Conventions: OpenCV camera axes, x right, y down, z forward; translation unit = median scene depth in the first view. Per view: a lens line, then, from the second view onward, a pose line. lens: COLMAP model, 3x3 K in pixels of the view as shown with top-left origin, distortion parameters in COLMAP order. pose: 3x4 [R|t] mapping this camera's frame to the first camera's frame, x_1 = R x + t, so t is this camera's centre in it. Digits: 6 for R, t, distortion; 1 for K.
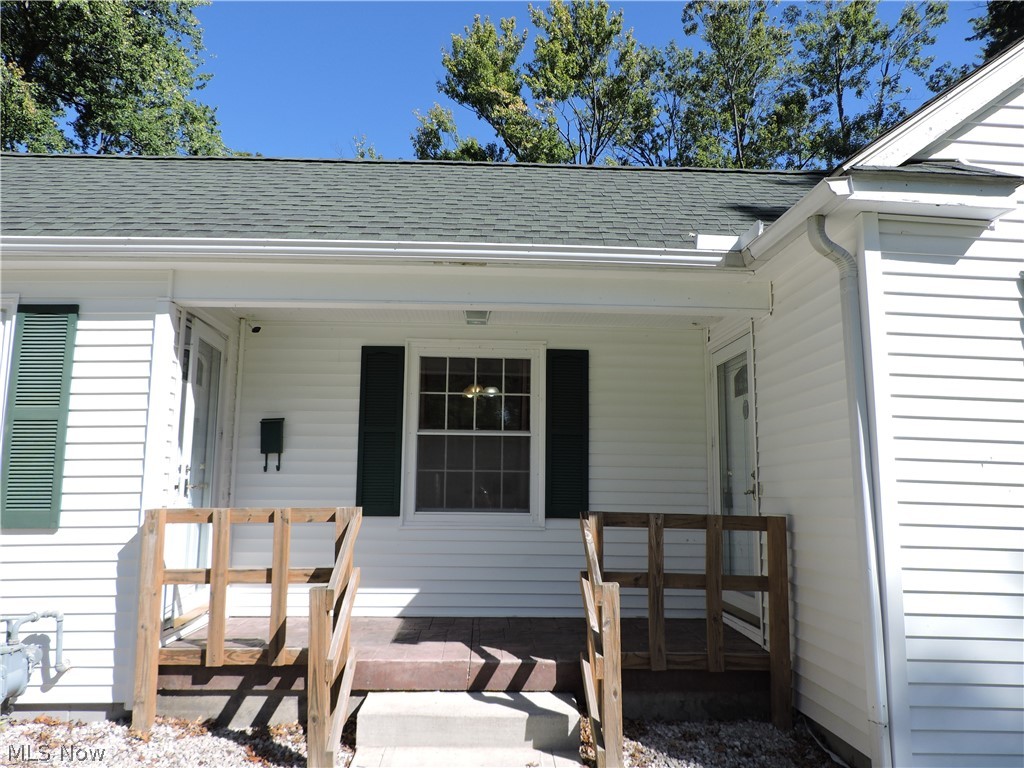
lens RADIAL K [[760.6, 0, 512.0], [0, 760.6, 384.0], [0, 0, 1]] dist [0.010897, 0.009946]
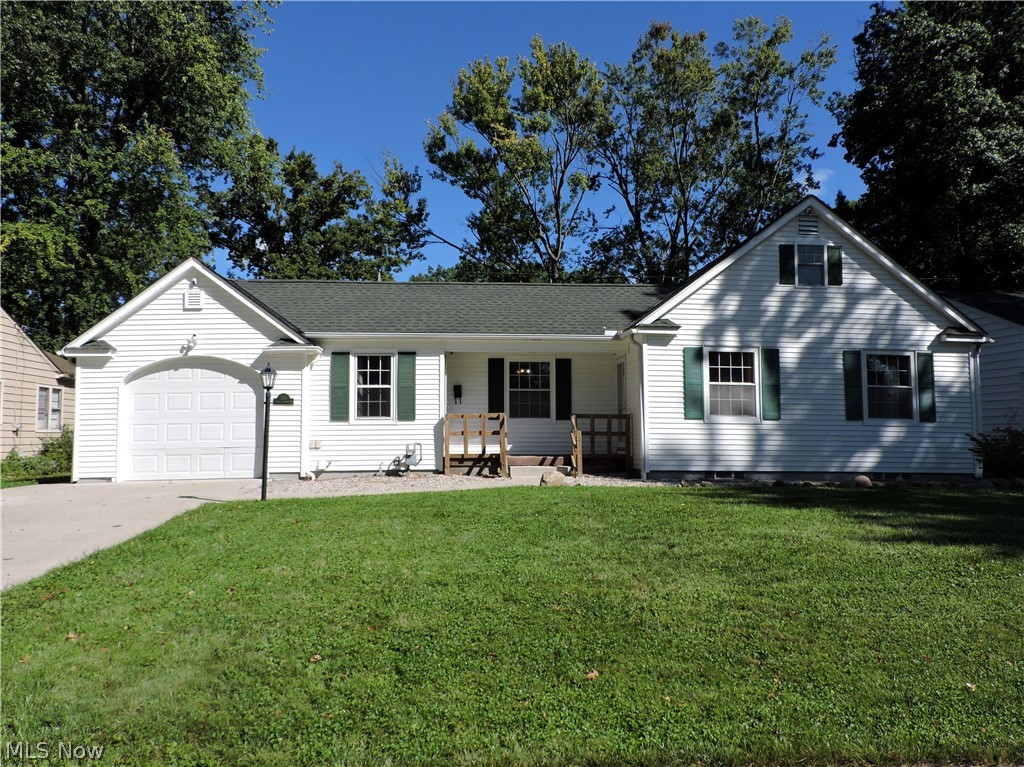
lens RADIAL K [[909.6, 0, 512.0], [0, 909.6, 383.5], [0, 0, 1]] dist [-0.088424, 0.018934]
pose [[0.998596, -0.008475, 0.052295, -0.284100], [0.004474, 0.997087, 0.076145, -0.205940], [-0.052788, -0.075804, 0.995724, -2.253999]]
